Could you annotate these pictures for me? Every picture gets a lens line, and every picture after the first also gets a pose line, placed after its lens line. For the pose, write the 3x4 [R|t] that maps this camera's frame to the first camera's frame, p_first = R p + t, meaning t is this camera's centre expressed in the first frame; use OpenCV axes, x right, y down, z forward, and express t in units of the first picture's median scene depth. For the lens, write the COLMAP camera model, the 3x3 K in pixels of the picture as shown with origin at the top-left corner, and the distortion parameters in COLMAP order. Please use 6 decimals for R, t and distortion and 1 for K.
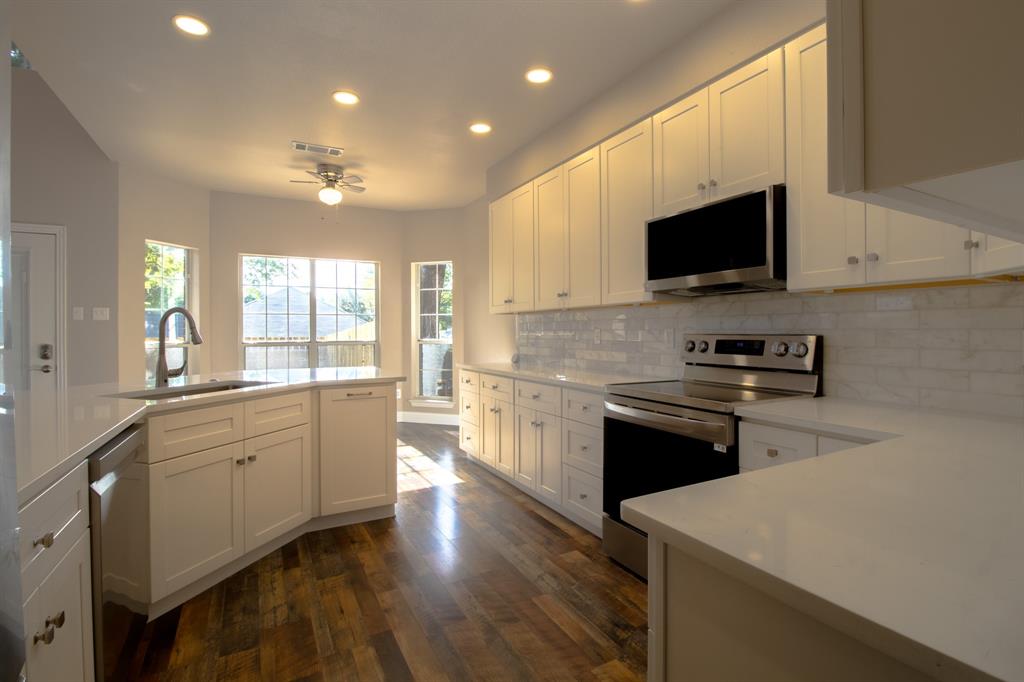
lens RADIAL K [[479.3, 0, 512.0], [0, 479.3, 335.6], [0, 0, 1]] dist [-0.007300, -0.000650]
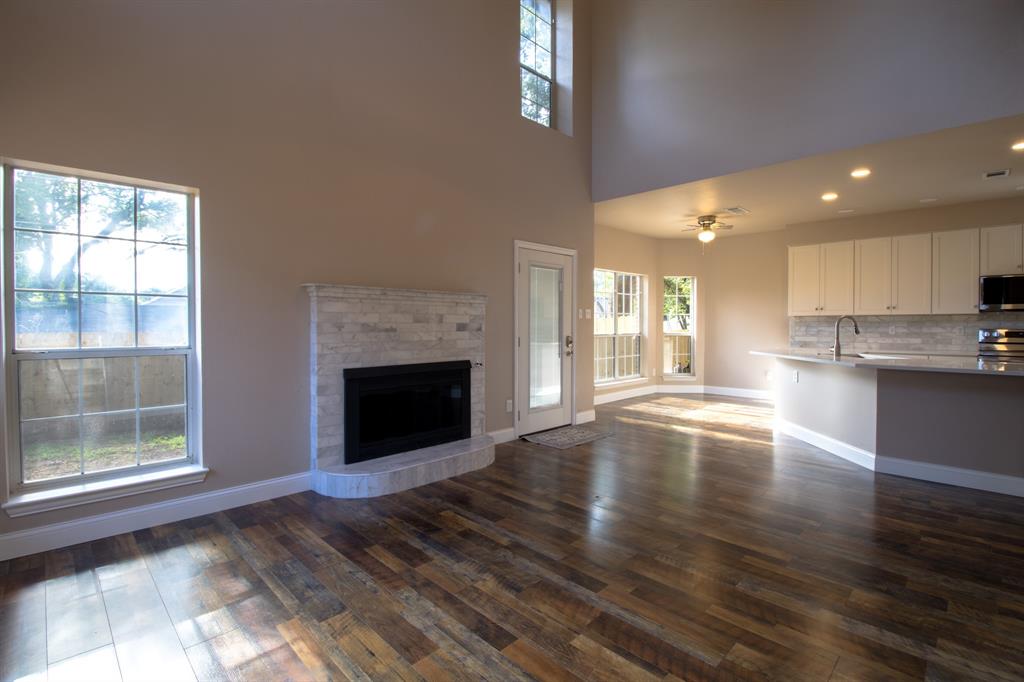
lens RADIAL K [[479.3, 0, 515.5], [0, 479.3, 336.5], [0, 0, 1]] dist [-0.007300, -0.000650]
pose [[0.958821, -0.003186, 0.283994, -1.414733], [-0.000514, 0.999916, 0.012954, 0.002971], [-0.284011, -0.012566, 0.958739, -0.277516]]
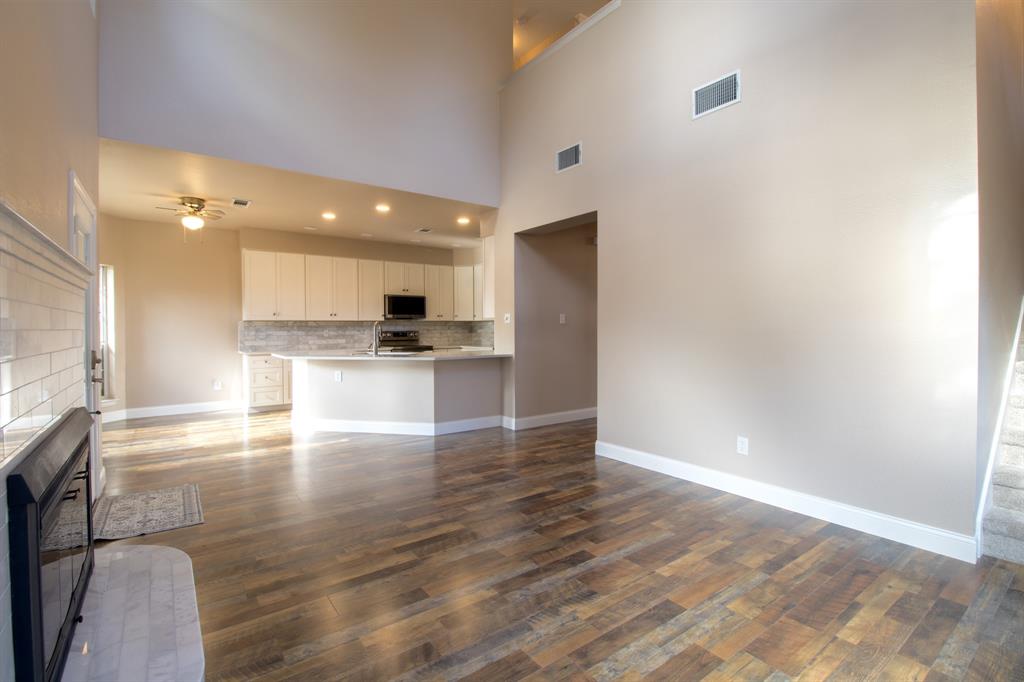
lens RADIAL K [[479.3, 0, 516.7], [0, 479.3, 334.5], [0, 0, 1]] dist [-0.007300, -0.000650]
pose [[-0.139404, -0.013449, 0.990144, -1.759968], [0.015372, 0.999758, 0.015743, -0.010650], [-0.990116, 0.017415, -0.139164, 0.359731]]
